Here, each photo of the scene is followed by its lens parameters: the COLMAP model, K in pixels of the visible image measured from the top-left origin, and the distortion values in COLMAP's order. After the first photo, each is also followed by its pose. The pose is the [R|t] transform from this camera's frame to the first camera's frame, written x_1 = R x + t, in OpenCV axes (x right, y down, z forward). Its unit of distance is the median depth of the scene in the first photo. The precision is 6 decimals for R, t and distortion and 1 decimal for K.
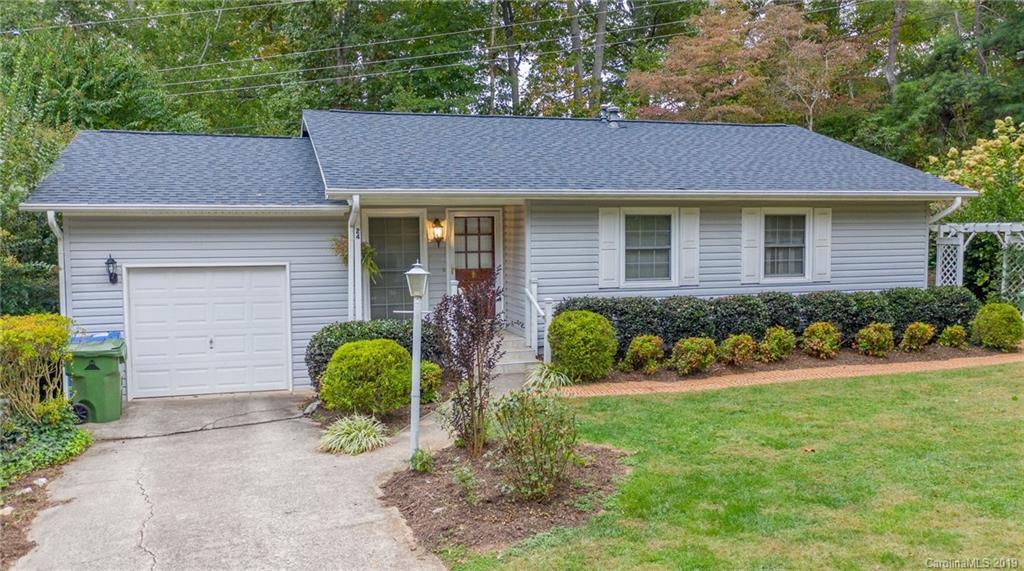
lens RADIAL K [[892.5, 0, 510.7], [0, 892.5, 287.4], [0, 0, 1]] dist [-0.007345, 0.008299]
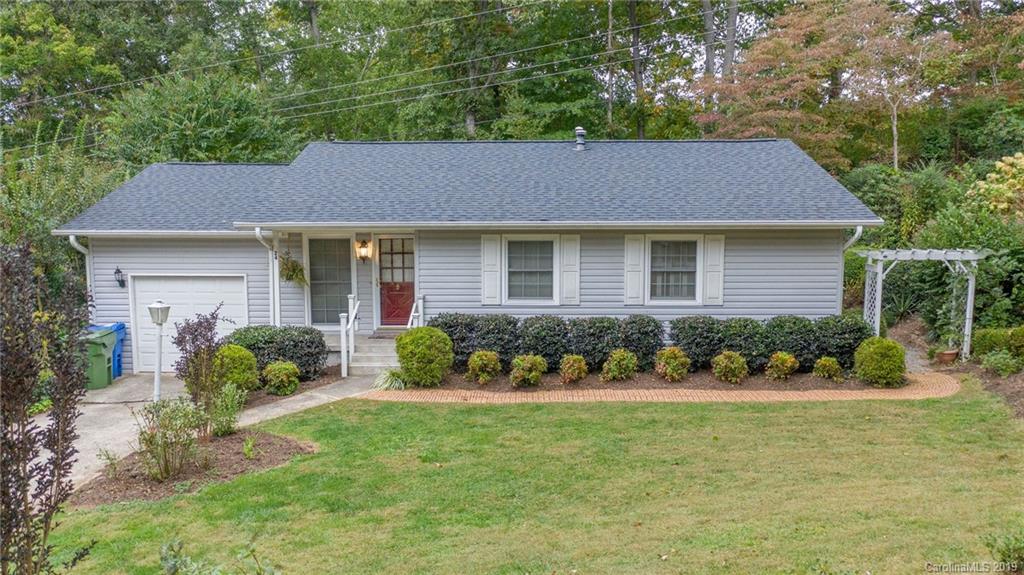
lens RADIAL K [[892.5, 0, 517.8], [0, 892.5, 286.2], [0, 0, 1]] dist [-0.007345, 0.008299]
pose [[0.937937, 0.040274, -0.344460, 0.525913], [-0.026954, 0.998695, 0.043373, -0.072651], [0.345758, -0.031397, 0.937798, -0.057695]]
